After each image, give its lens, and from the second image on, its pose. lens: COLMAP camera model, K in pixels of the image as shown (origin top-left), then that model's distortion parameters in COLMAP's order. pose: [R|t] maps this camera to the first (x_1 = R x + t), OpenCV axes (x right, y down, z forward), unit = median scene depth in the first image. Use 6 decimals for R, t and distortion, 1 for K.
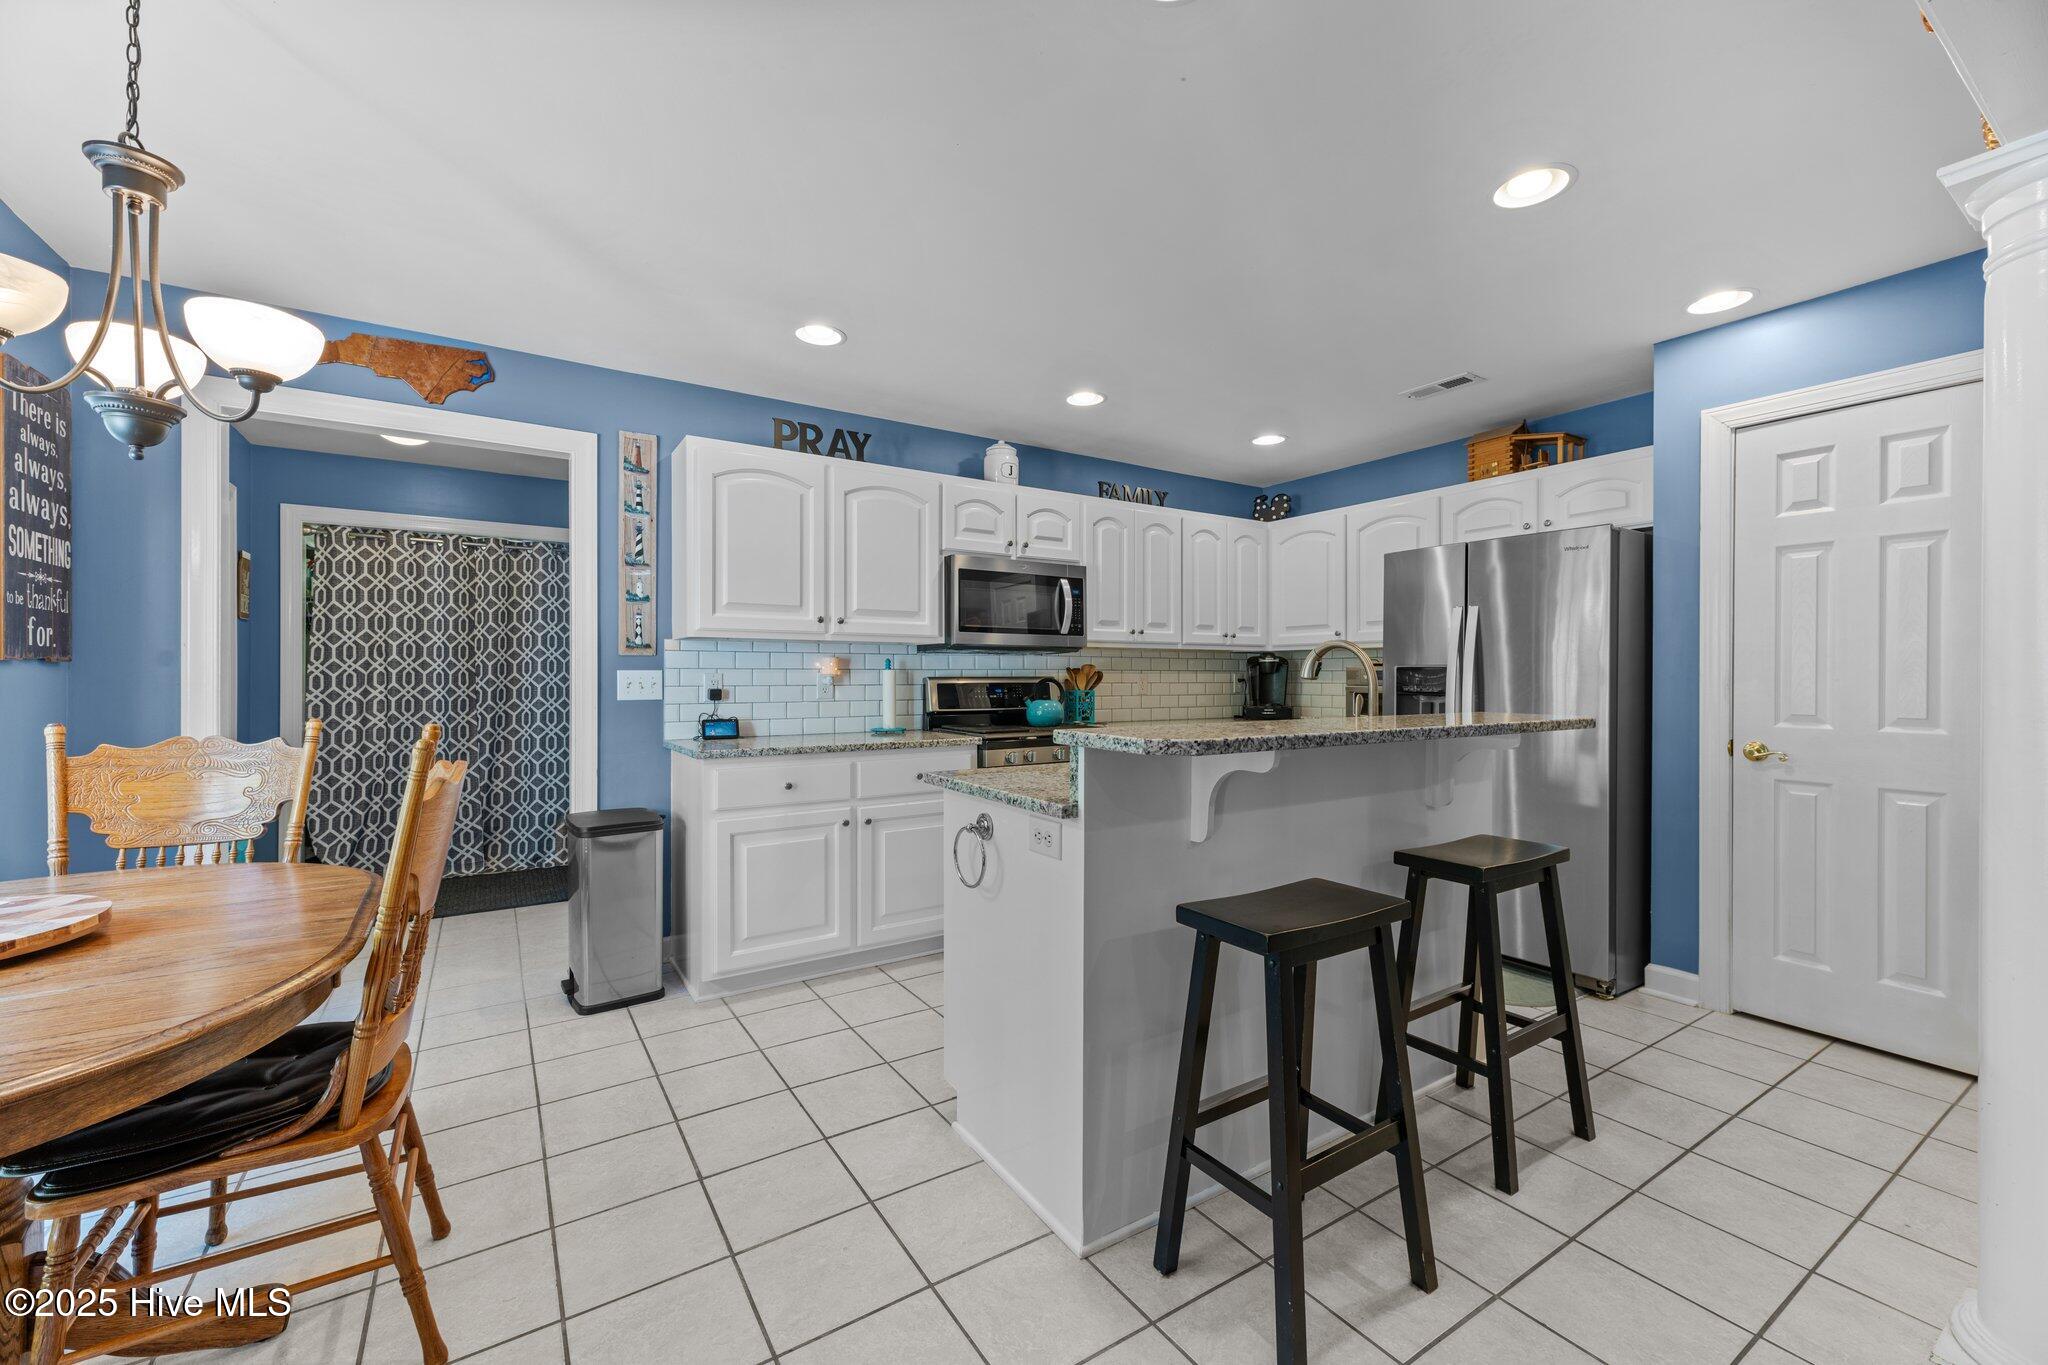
lens RADIAL K [[822.7, 0, 1023.7], [0, 822.7, 676.8], [0, 0, 1]] dist [0.012180, 0.000082]
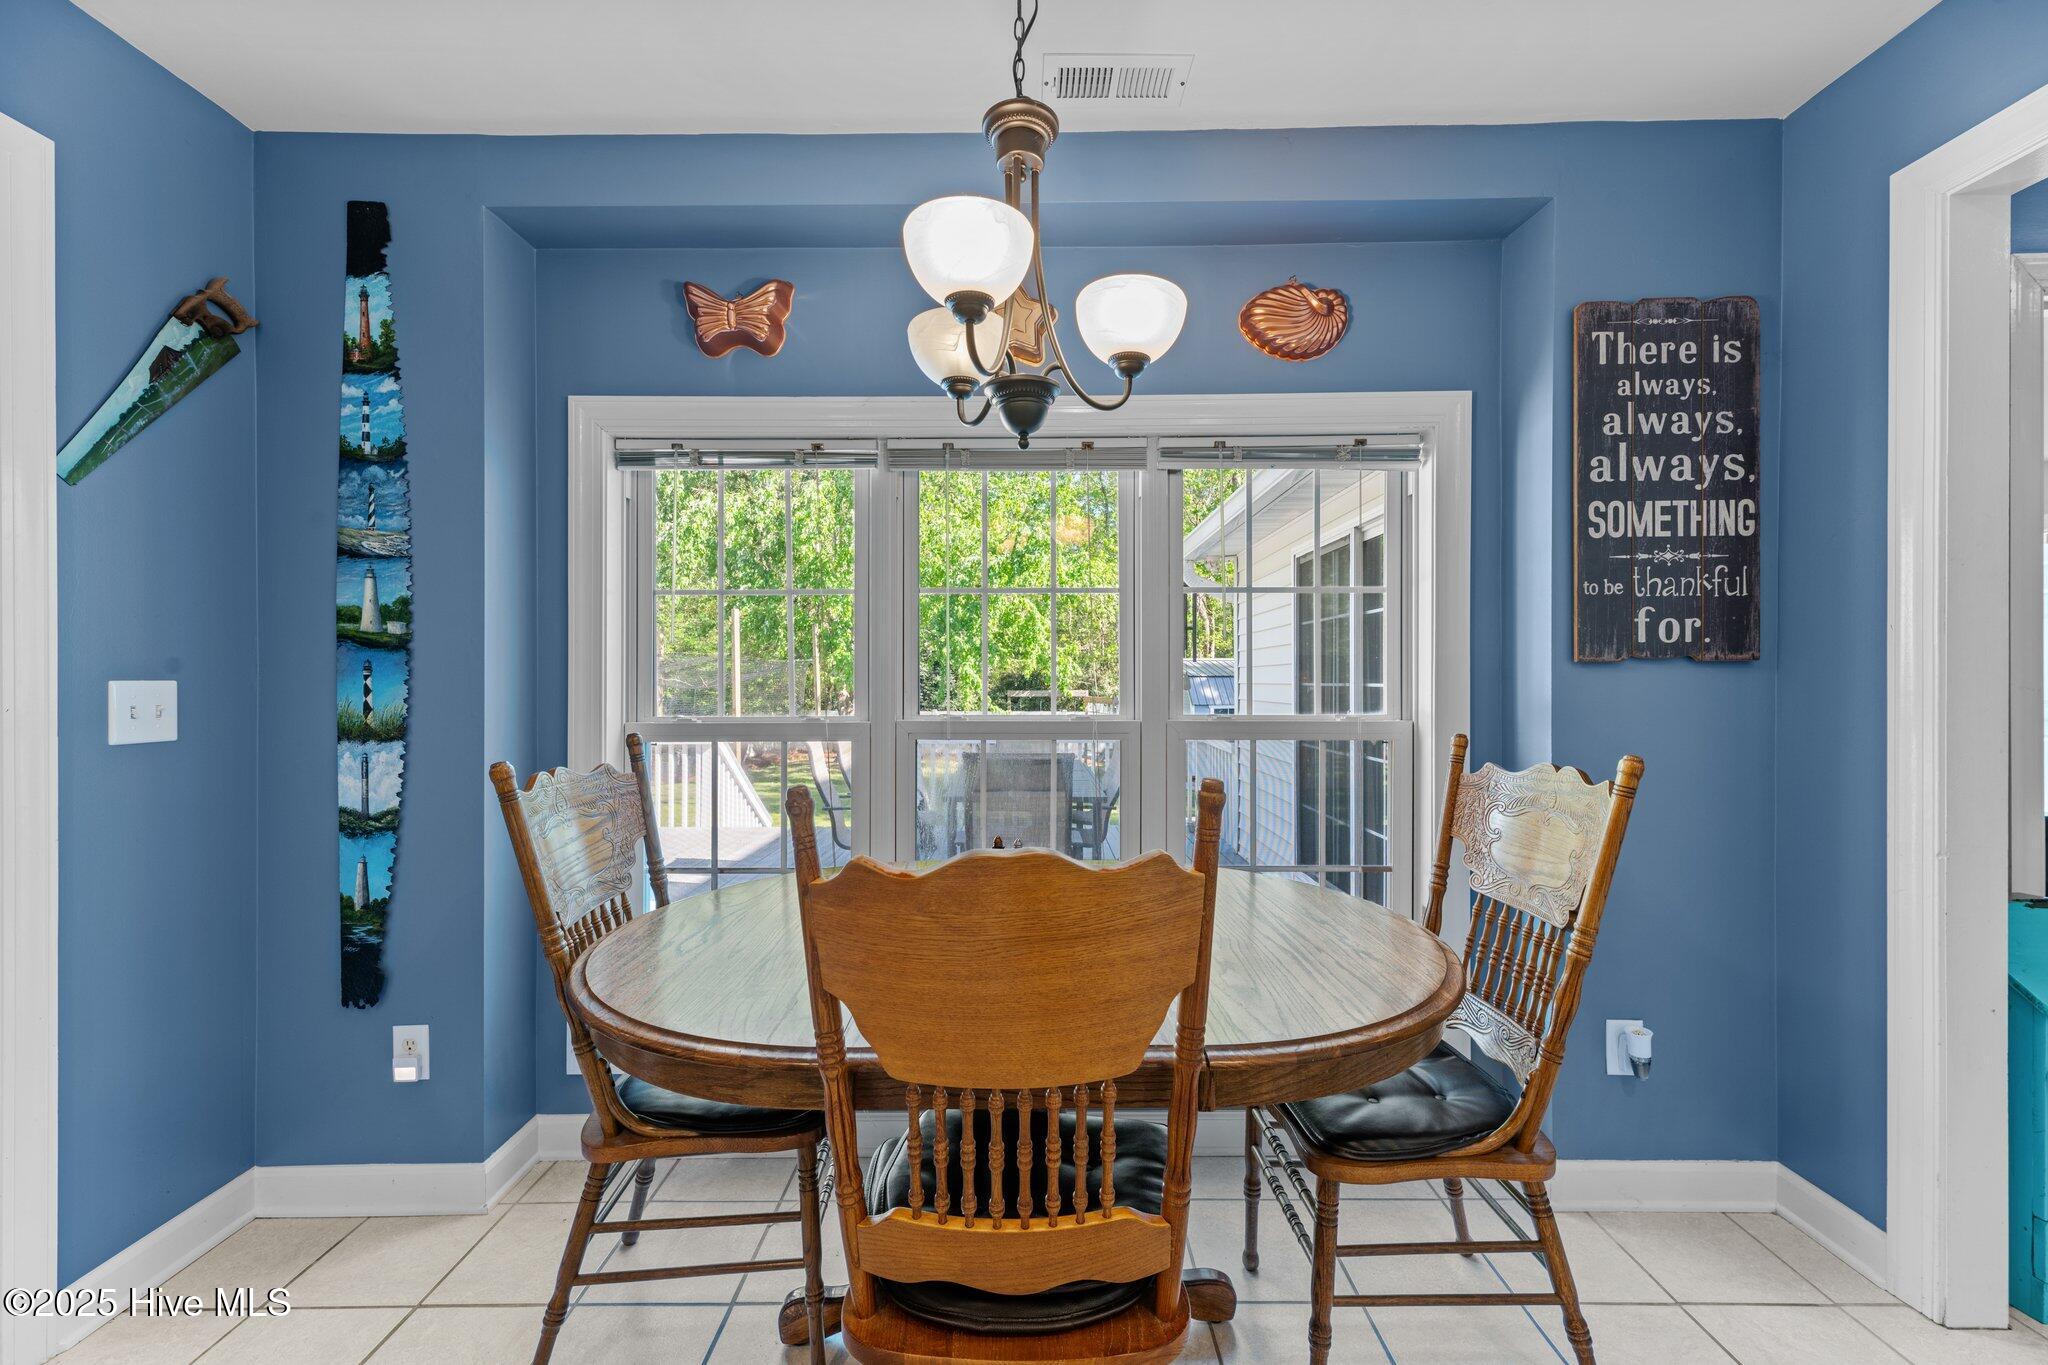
lens RADIAL K [[799.8, 0, 1027.0], [0, 799.8, 686.1], [0, 0, 1]] dist [0.003358, 0.000019]
pose [[-0.549231, 0.011212, -0.835595, -0.123315], [0.004907, 0.999936, 0.010192, -0.003745], [0.835656, 0.001498, -0.549251, 0.554097]]
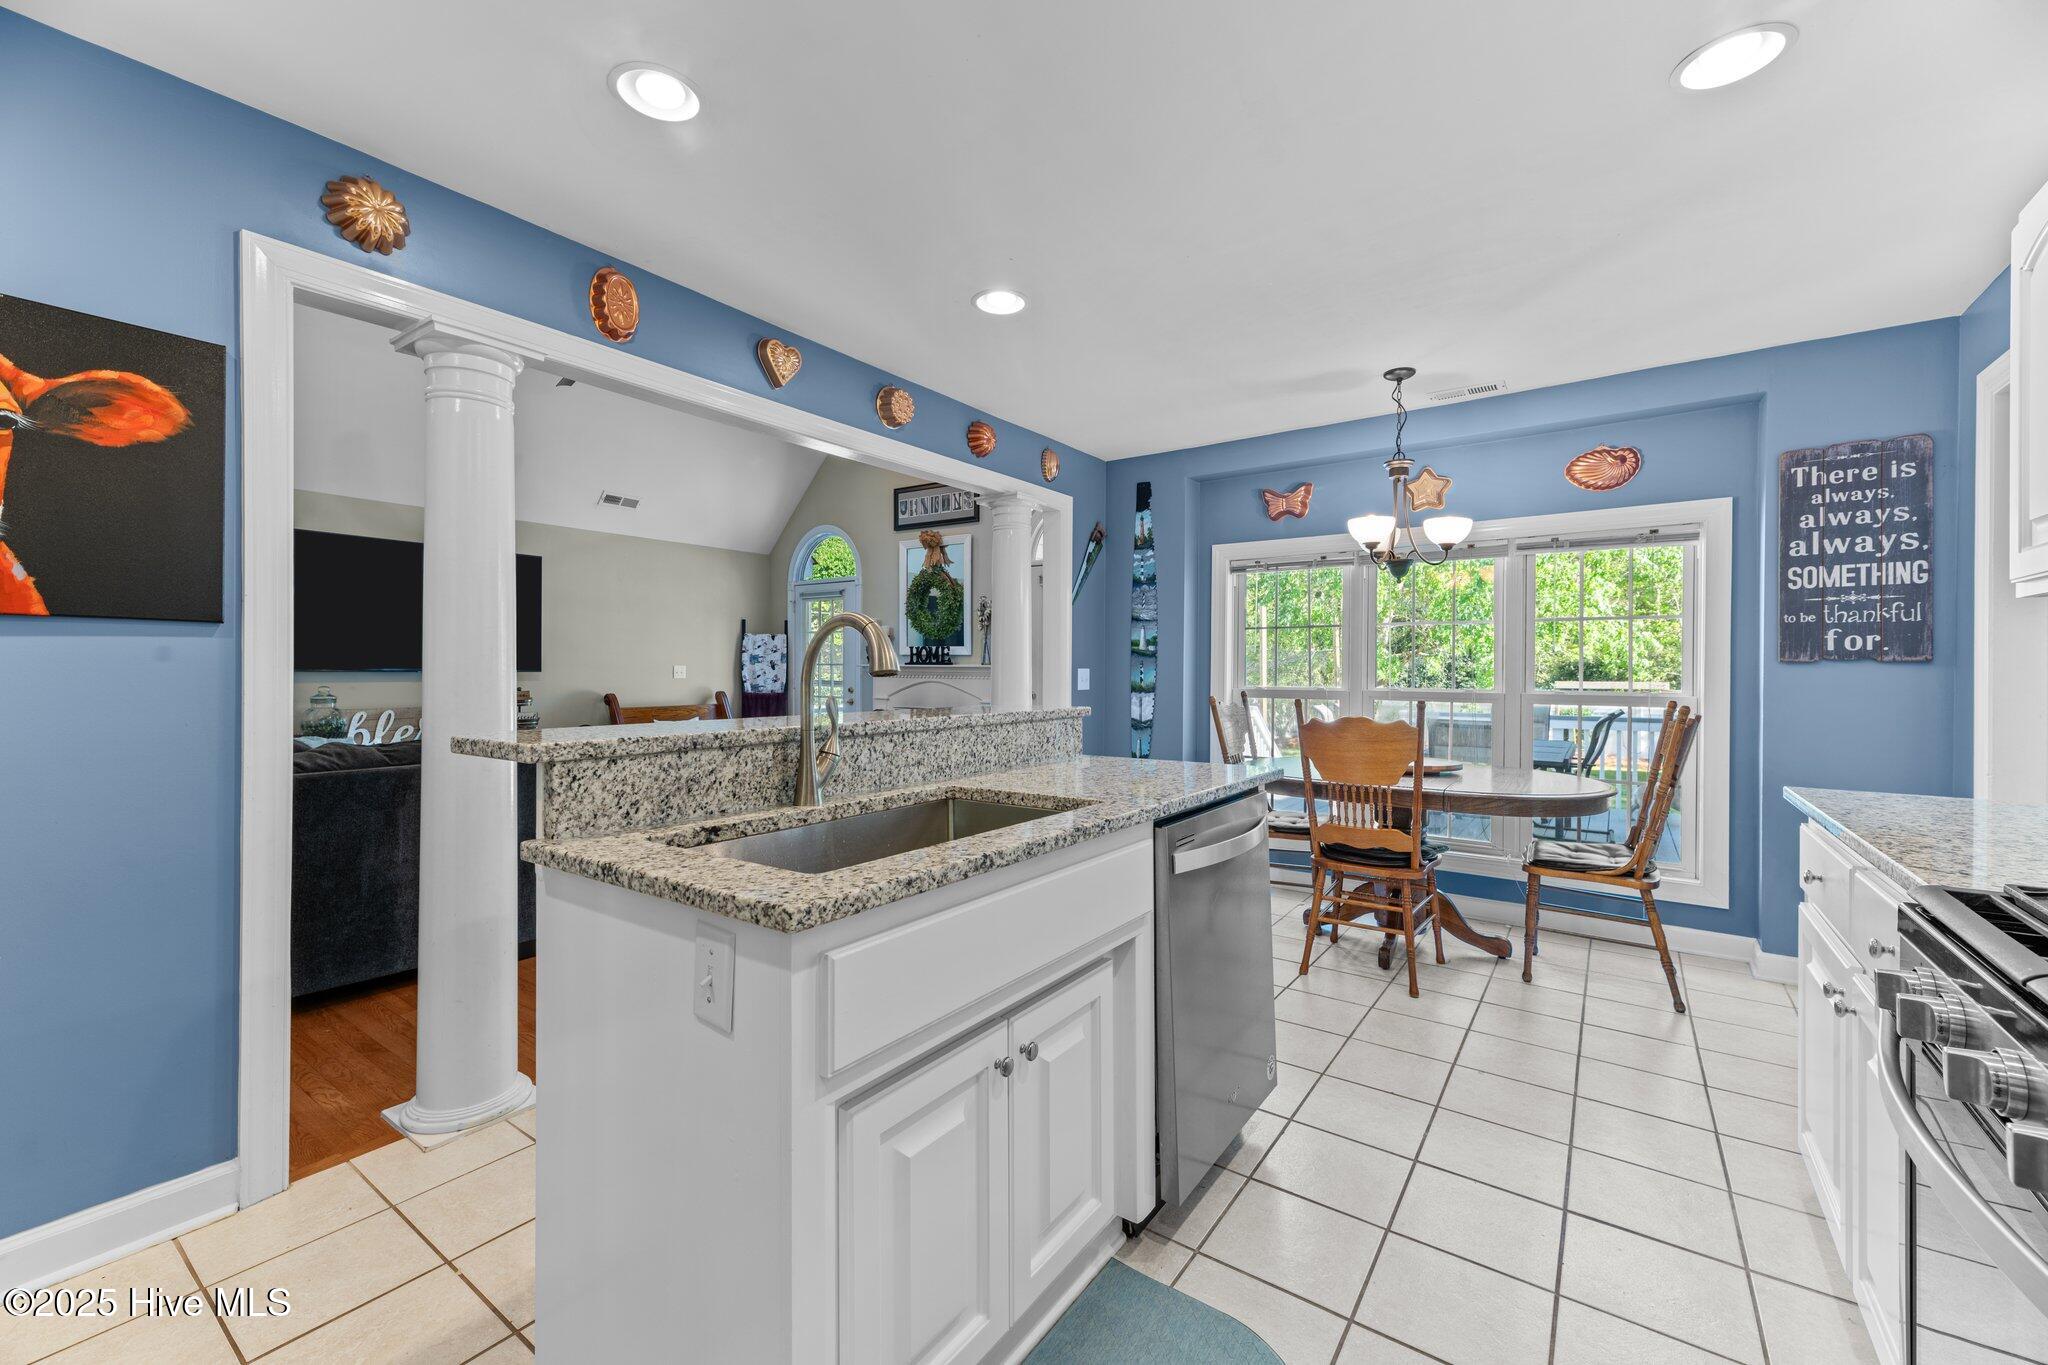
lens RADIAL K [[826.3, 0, 1022.7], [0, 826.3, 672.1], [0, 0, 1]] dist [0.012059, -0.003469]
pose [[-0.931913, -0.001910, -0.362678, 0.311821], [-0.002600, 0.999996, 0.001416, -0.000671], [0.362673, 0.002263, -0.931914, 1.063853]]
